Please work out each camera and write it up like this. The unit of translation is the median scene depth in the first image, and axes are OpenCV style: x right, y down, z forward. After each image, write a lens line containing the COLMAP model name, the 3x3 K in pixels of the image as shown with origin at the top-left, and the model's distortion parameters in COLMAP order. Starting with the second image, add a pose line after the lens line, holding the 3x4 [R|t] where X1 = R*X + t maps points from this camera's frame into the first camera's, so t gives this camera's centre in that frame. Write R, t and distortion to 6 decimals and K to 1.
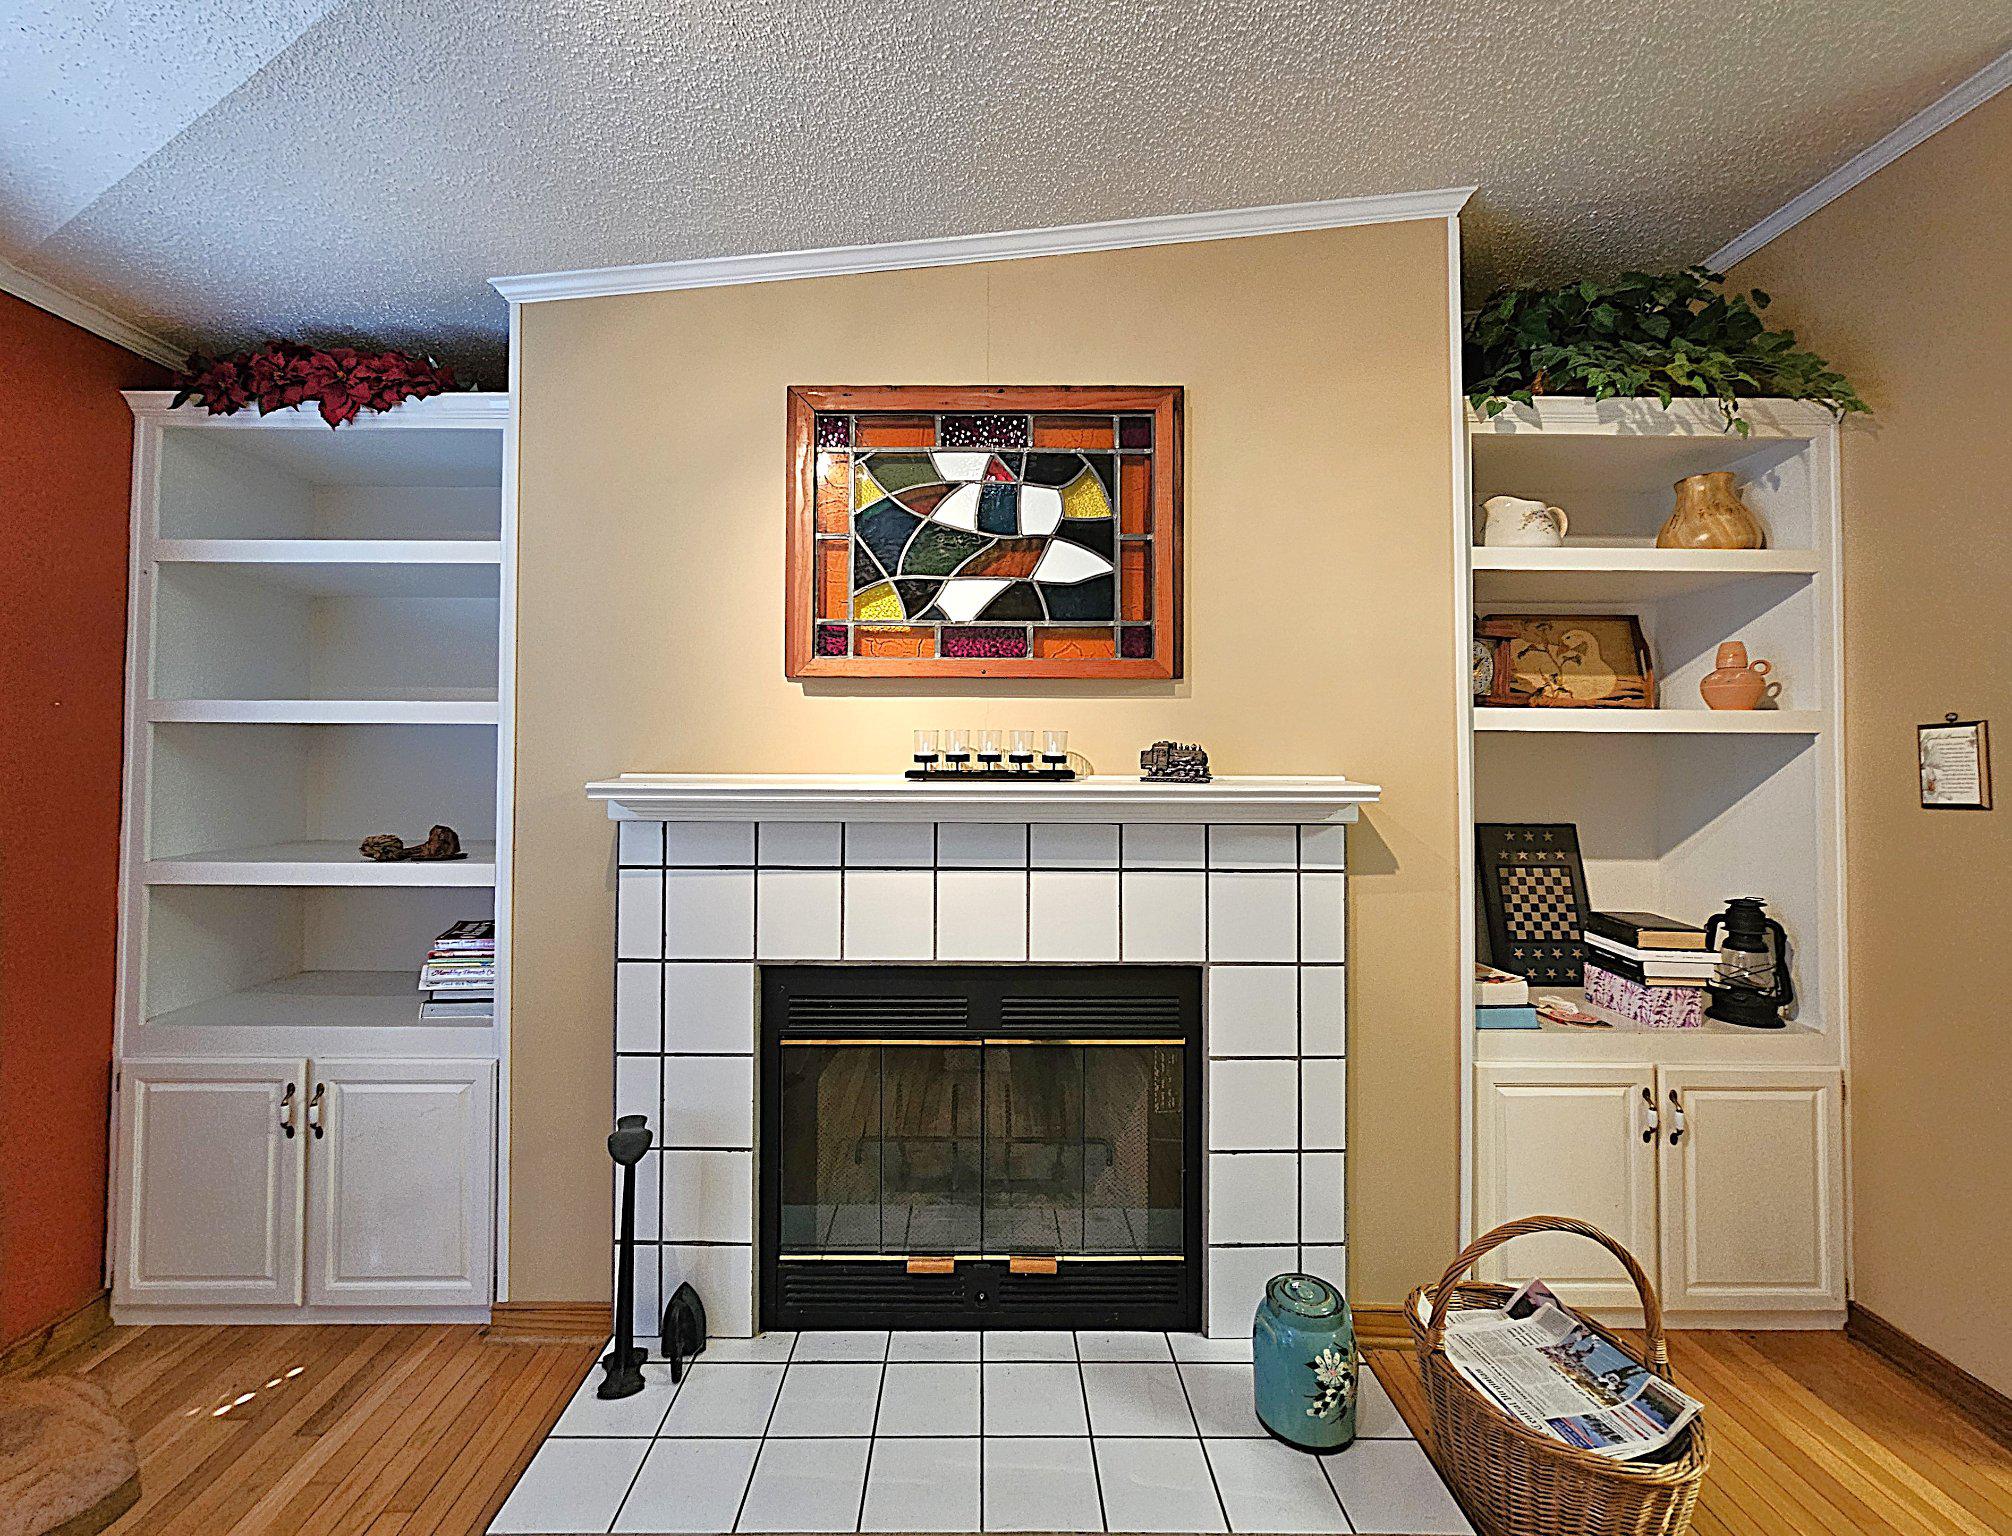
lens RADIAL K [[874.4, 0, 1000.2], [0, 874.4, 750.1], [0, 0, 1]] dist [-0.000265, 0.000073]
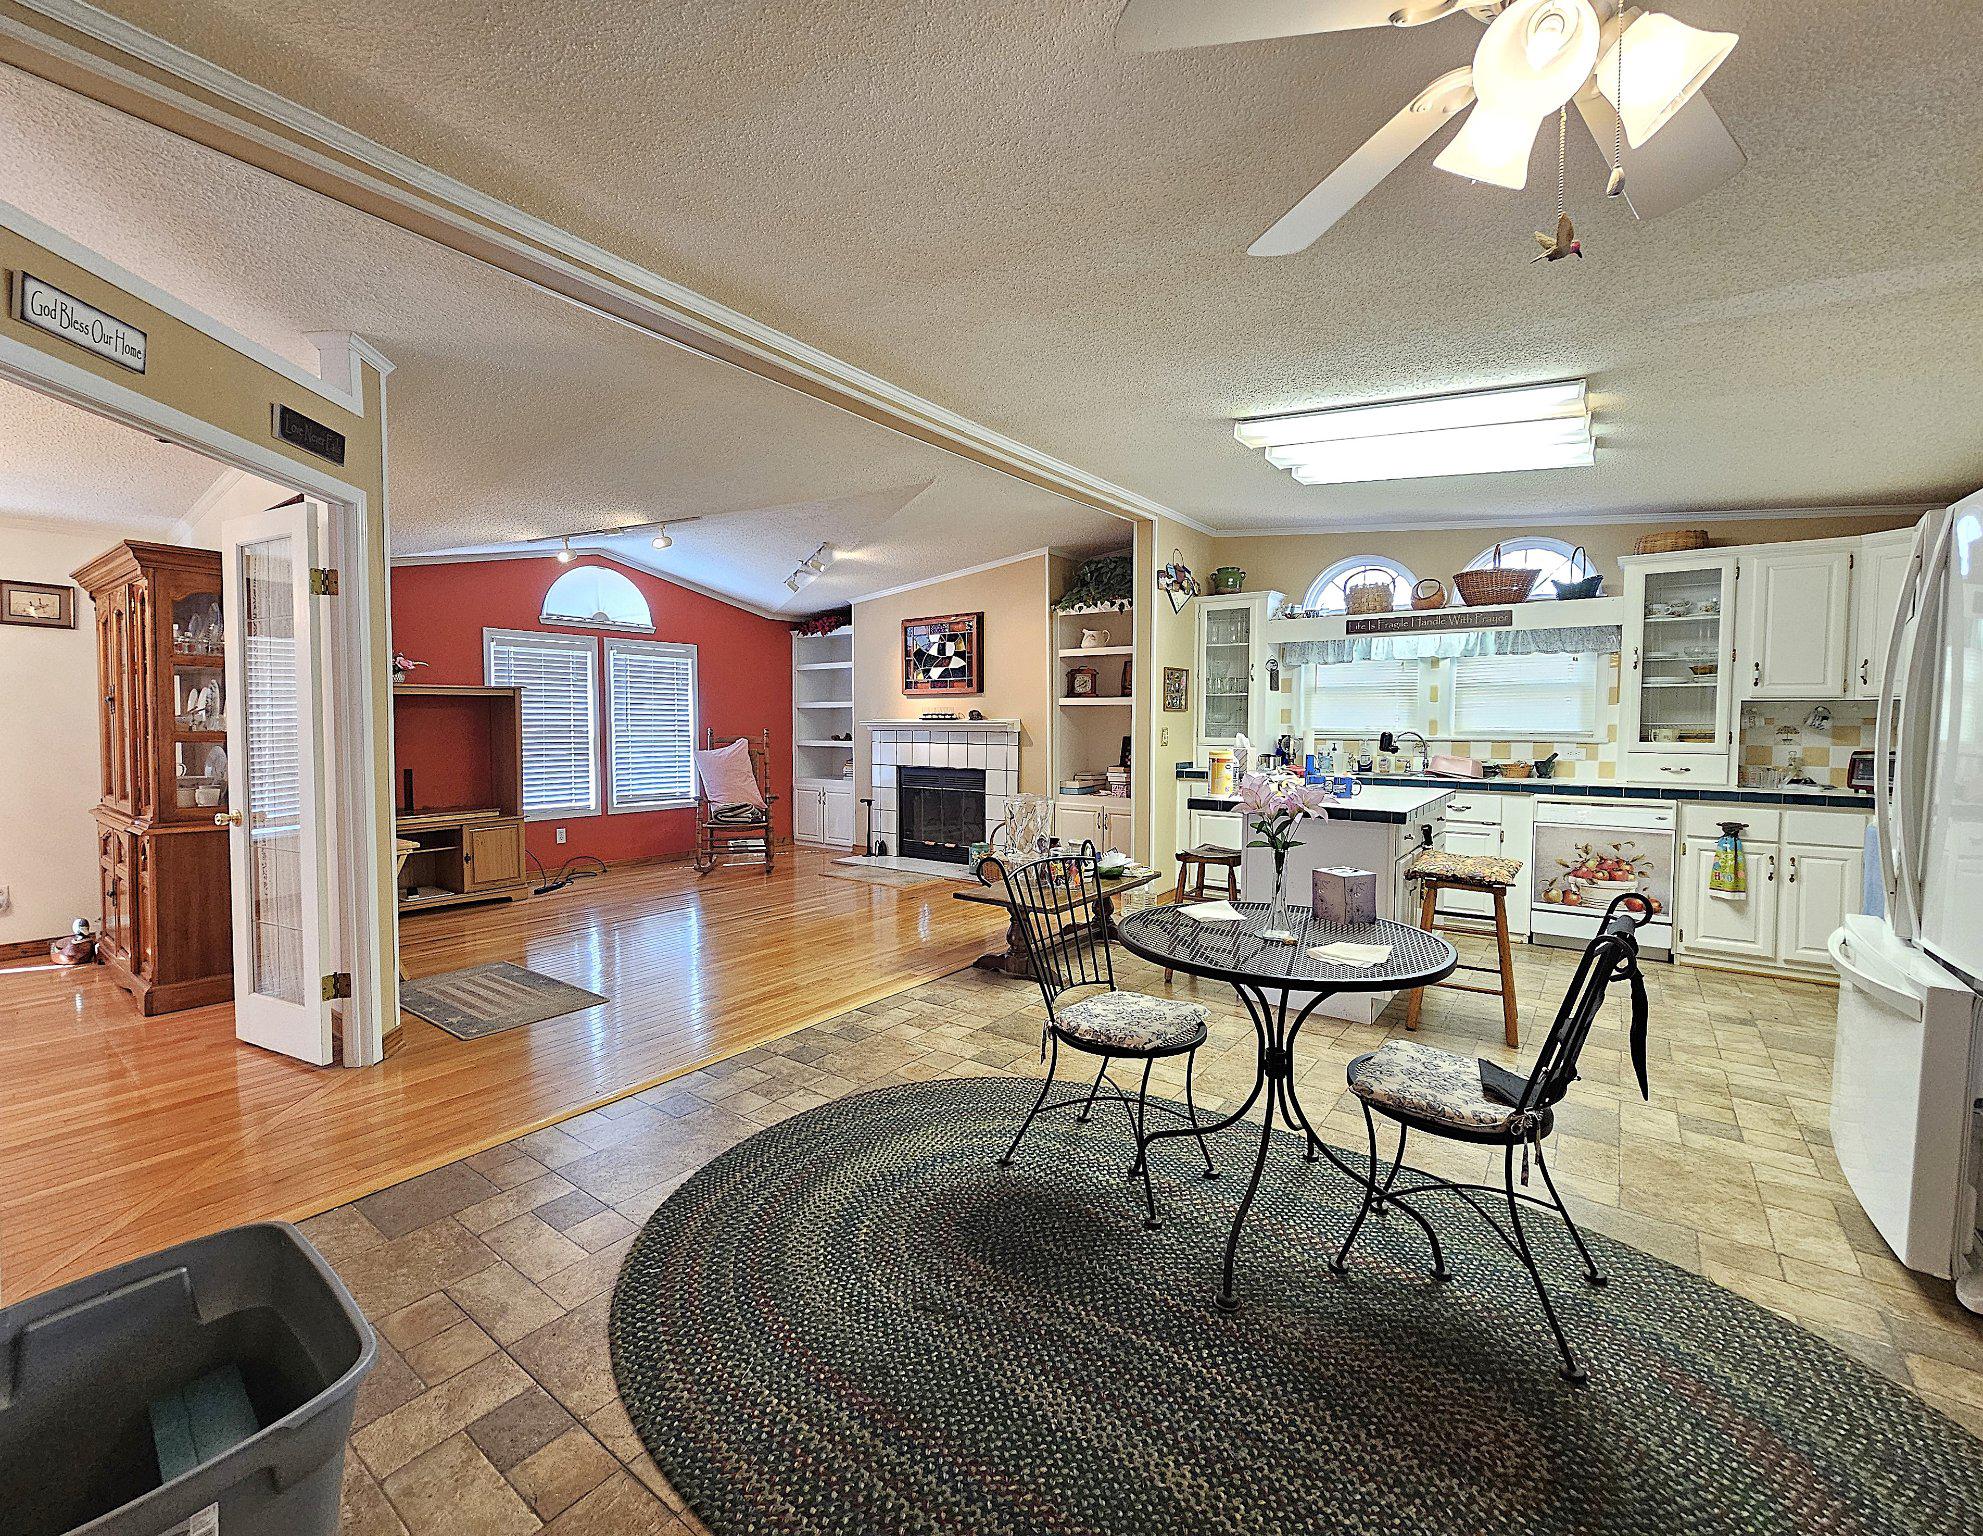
lens RADIAL K [[853.4, 0, 955.1], [0, 853.4, 755.4], [0, 0, 1]] dist [0.000729, 0.000093]
pose [[0.777776, 0.020675, -0.628202, 2.393408], [0.014385, 0.998612, 0.050676, -0.000369], [0.628378, -0.048452, 0.776398, -1.879715]]
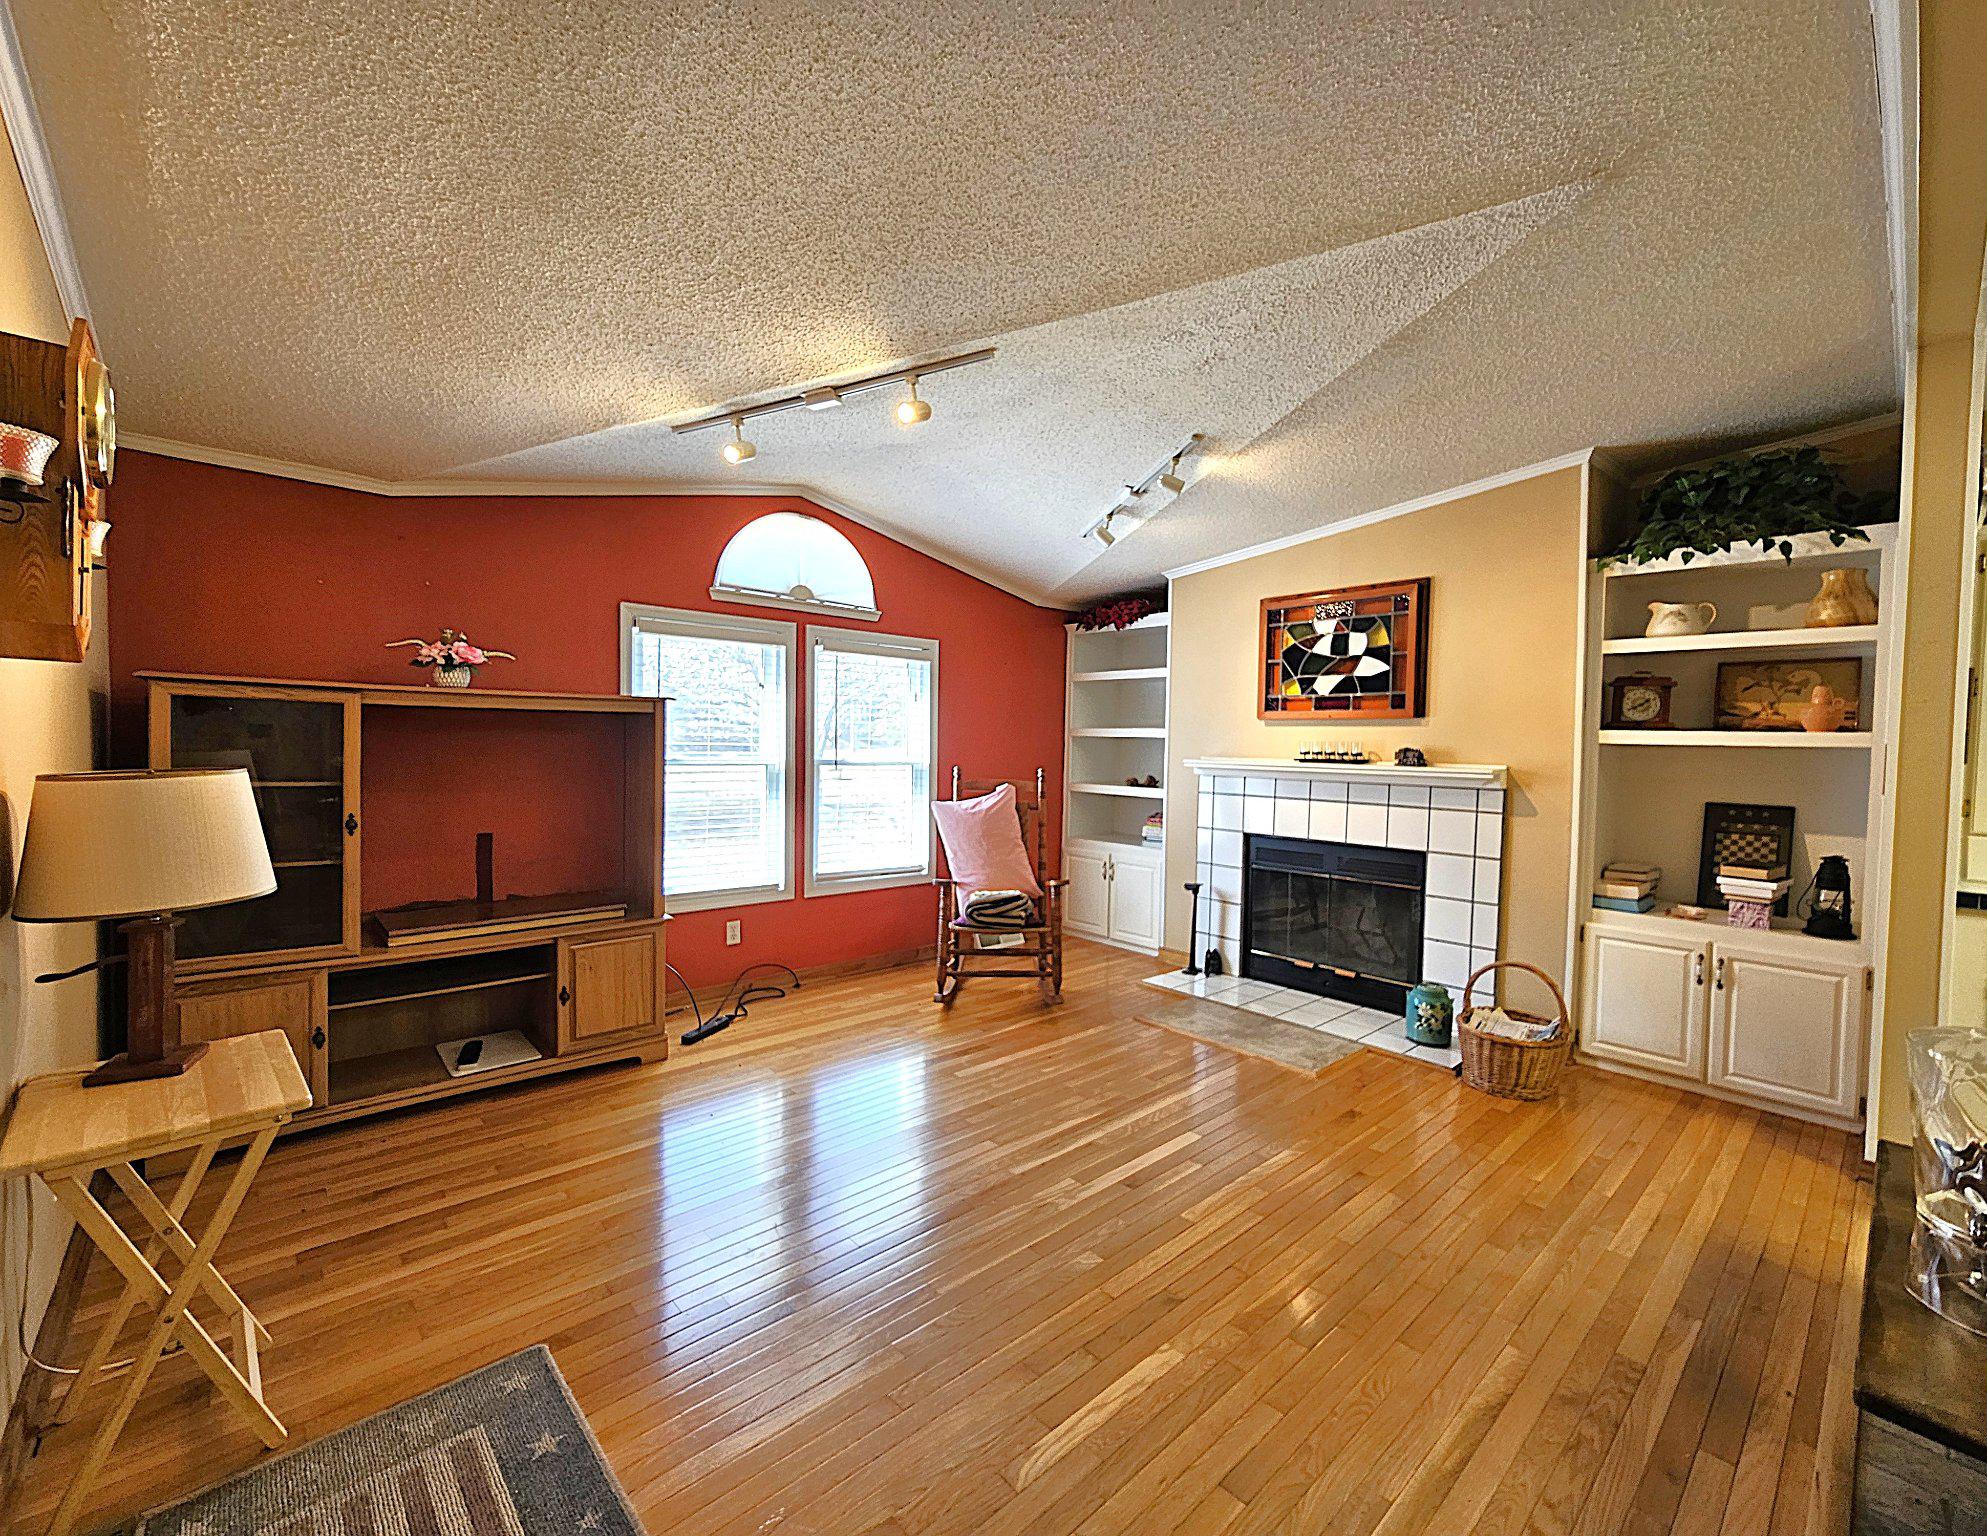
lens RADIAL K [[834.4, 0, 993.5], [0, 834.4, 768.0], [0, 0, 1]] dist [-0.001913, -0.000046]
pose [[0.652947, 0.032028, -0.756726, 1.064203], [-0.003341, 0.999218, 0.039409, -0.036524], [0.757396, -0.023203, 0.652543, -1.111562]]
